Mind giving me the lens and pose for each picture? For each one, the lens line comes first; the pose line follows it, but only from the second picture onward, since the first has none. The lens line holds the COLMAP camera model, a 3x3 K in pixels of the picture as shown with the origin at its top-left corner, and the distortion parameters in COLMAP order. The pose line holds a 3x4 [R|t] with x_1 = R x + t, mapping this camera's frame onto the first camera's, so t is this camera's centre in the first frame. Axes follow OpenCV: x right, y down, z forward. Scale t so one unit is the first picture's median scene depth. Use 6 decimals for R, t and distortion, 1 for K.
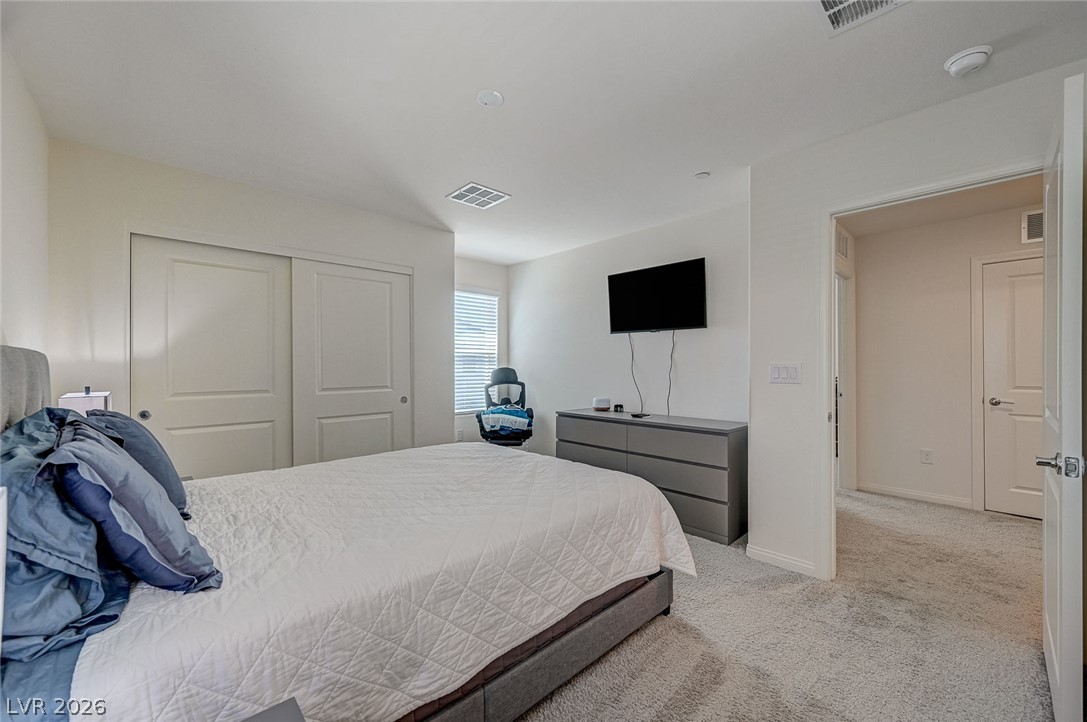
lens RADIAL K [[430.0, 0, 545.3], [0, 430.0, 366.4], [0, 0, 1]] dist [-0.001272, 0.000418]
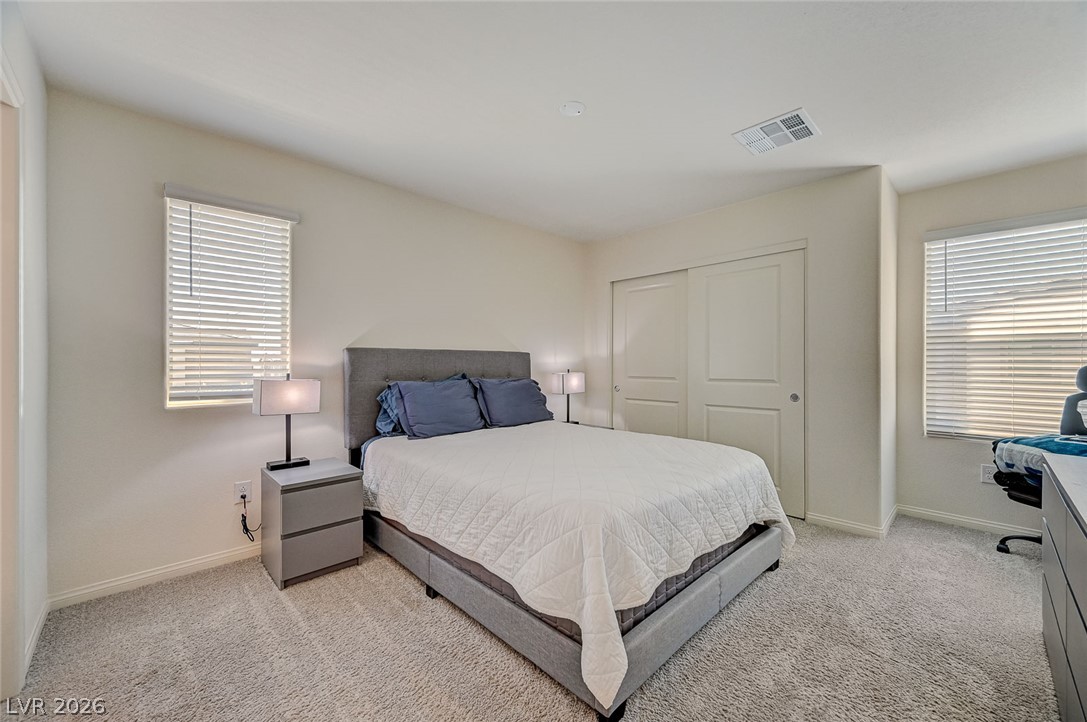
lens RADIAL K [[430.0, 0, 545.3], [0, 430.0, 366.4], [0, 0, 1]] dist [-0.001272, 0.000418]
pose [[0.003994, 0.006108, -0.999973, 0.835057], [-0.004402, 0.999972, 0.006091, 0.020023], [0.999982, 0.004378, 0.004021, 0.807110]]
